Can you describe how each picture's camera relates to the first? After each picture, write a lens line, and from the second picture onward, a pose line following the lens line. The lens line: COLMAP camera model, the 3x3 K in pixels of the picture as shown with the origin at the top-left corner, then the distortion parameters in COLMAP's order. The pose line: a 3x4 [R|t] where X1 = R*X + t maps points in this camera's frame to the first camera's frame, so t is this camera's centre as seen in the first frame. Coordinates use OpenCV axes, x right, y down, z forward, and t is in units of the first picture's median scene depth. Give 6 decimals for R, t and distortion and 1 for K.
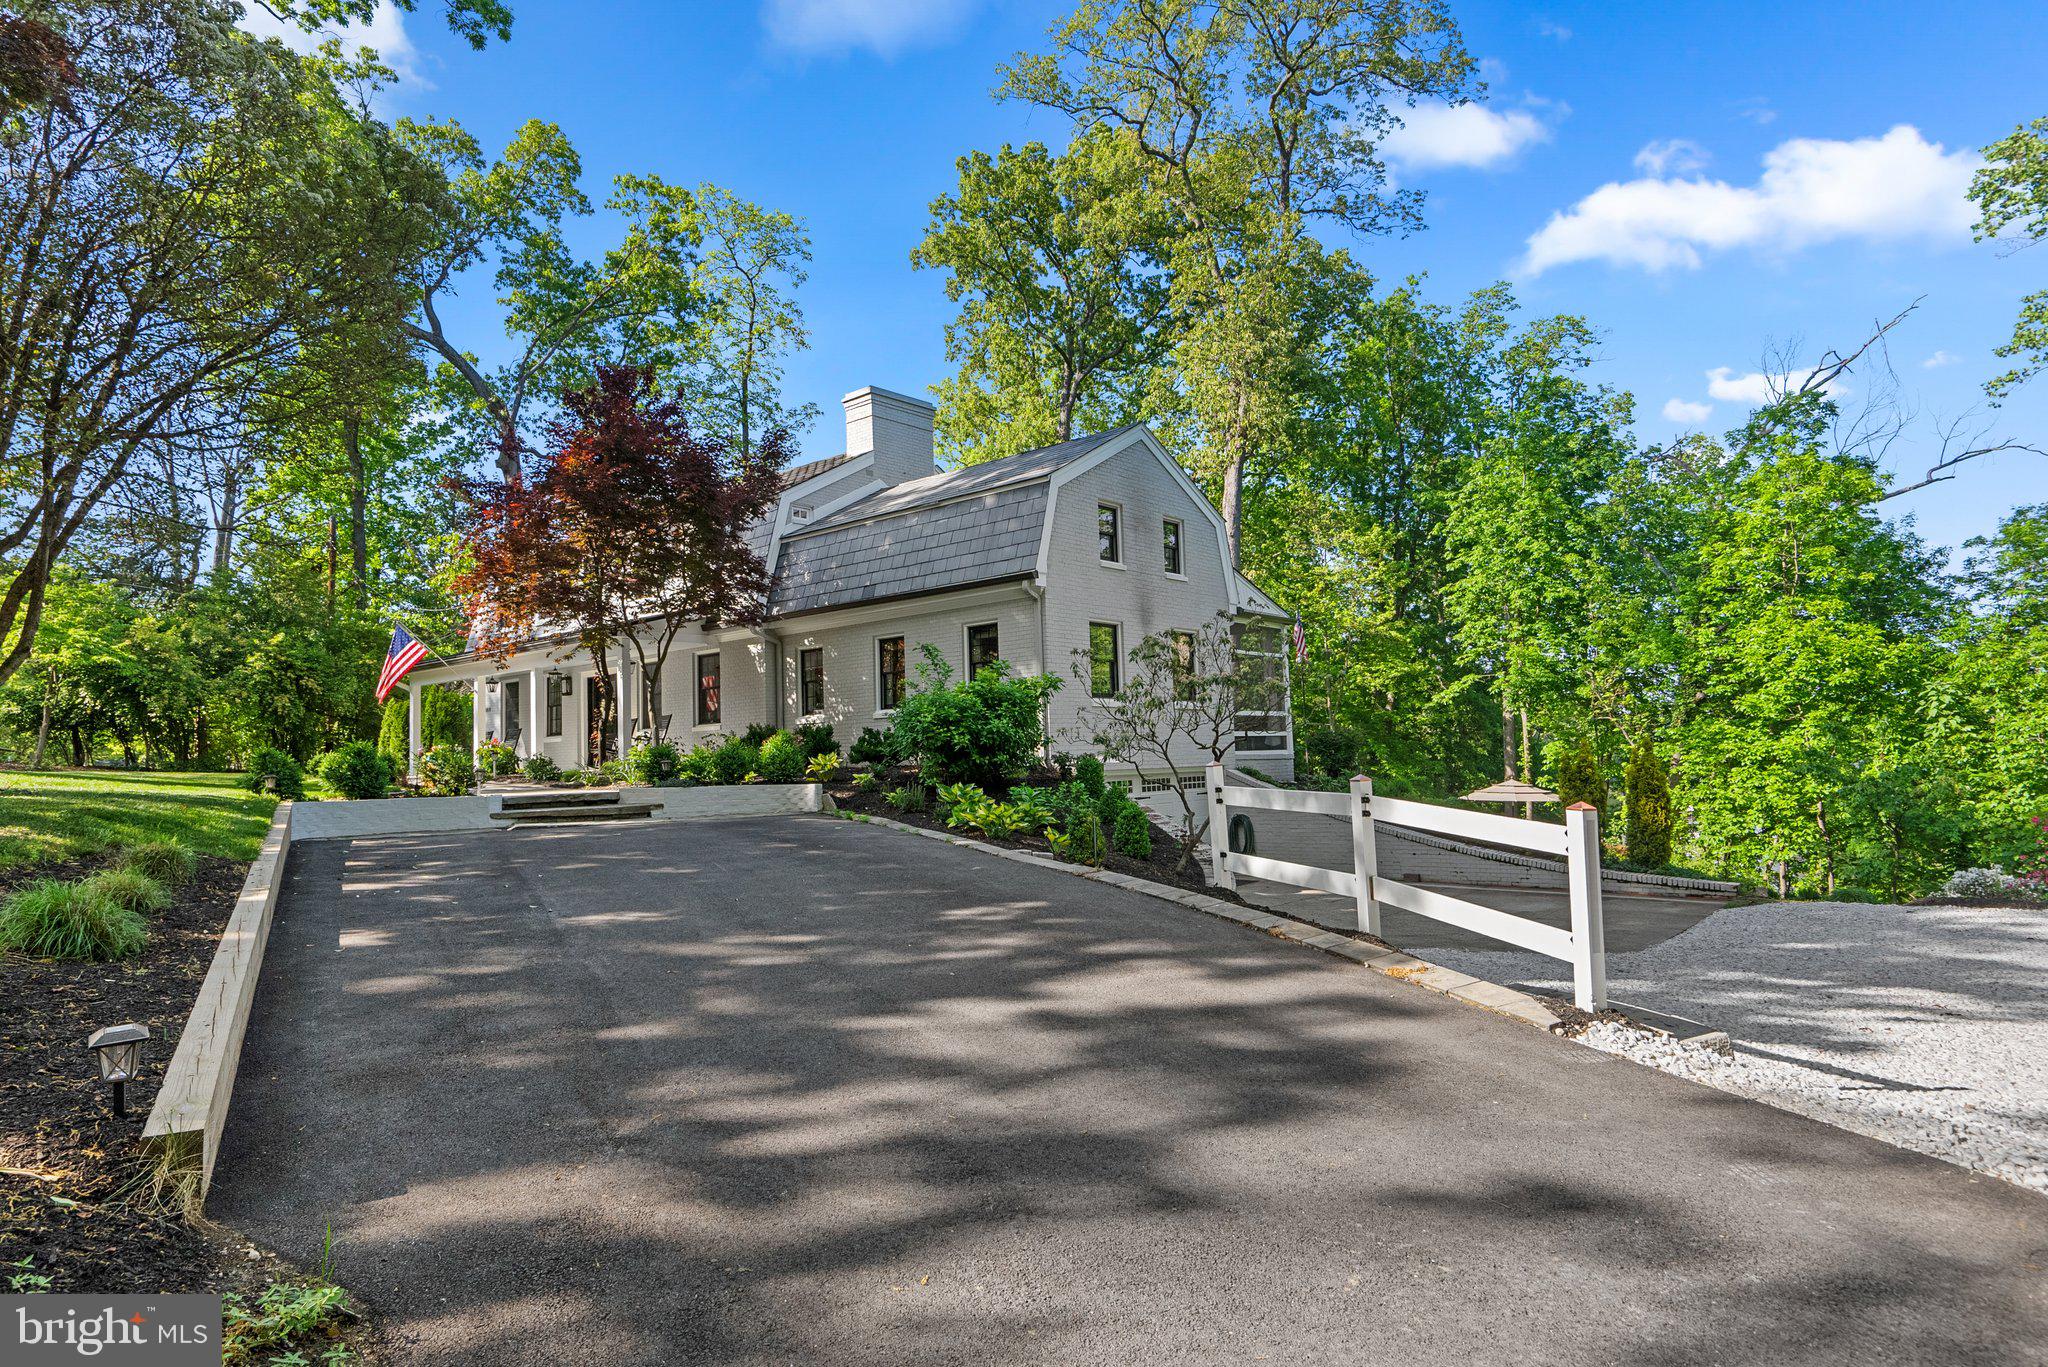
lens RADIAL K [[1165.4, 0, 1024.0], [0, 1165.4, 683.5], [0, 0, 1]] dist [-0.003097, -0.000277]
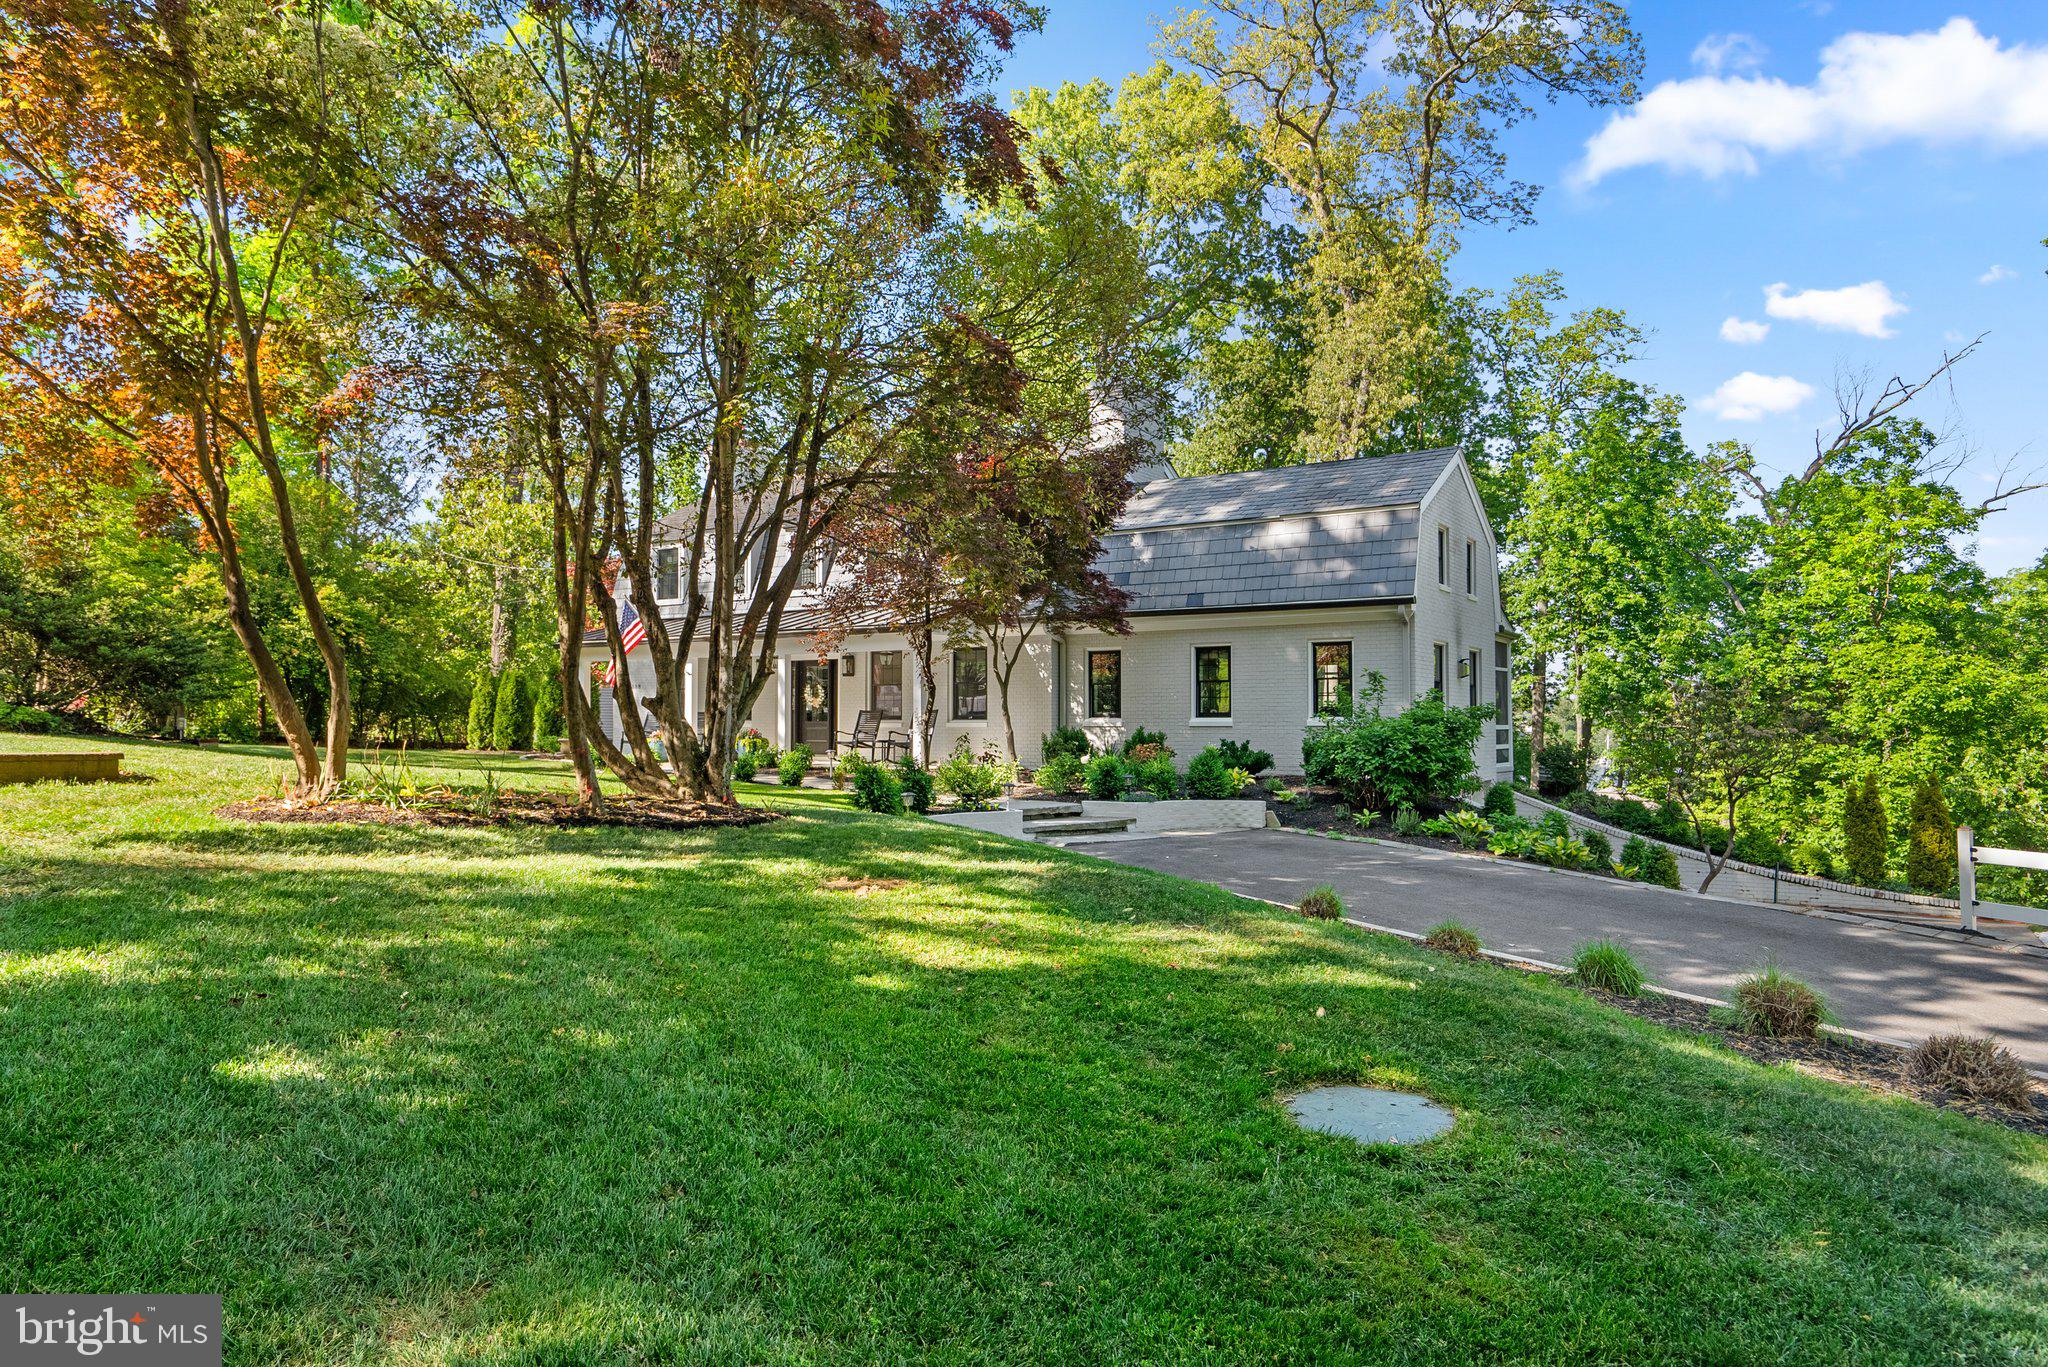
lens RADIAL K [[1291.1, 0, 1024.0], [0, 1291.1, 683.5], [0, 0, 1]] dist [0.023510, 0.000087]
pose [[0.990284, 0.038173, 0.133718, -0.201621], [-0.042460, 0.998667, 0.029355, -0.016178], [-0.132419, -0.034747, 0.990585, -0.039365]]
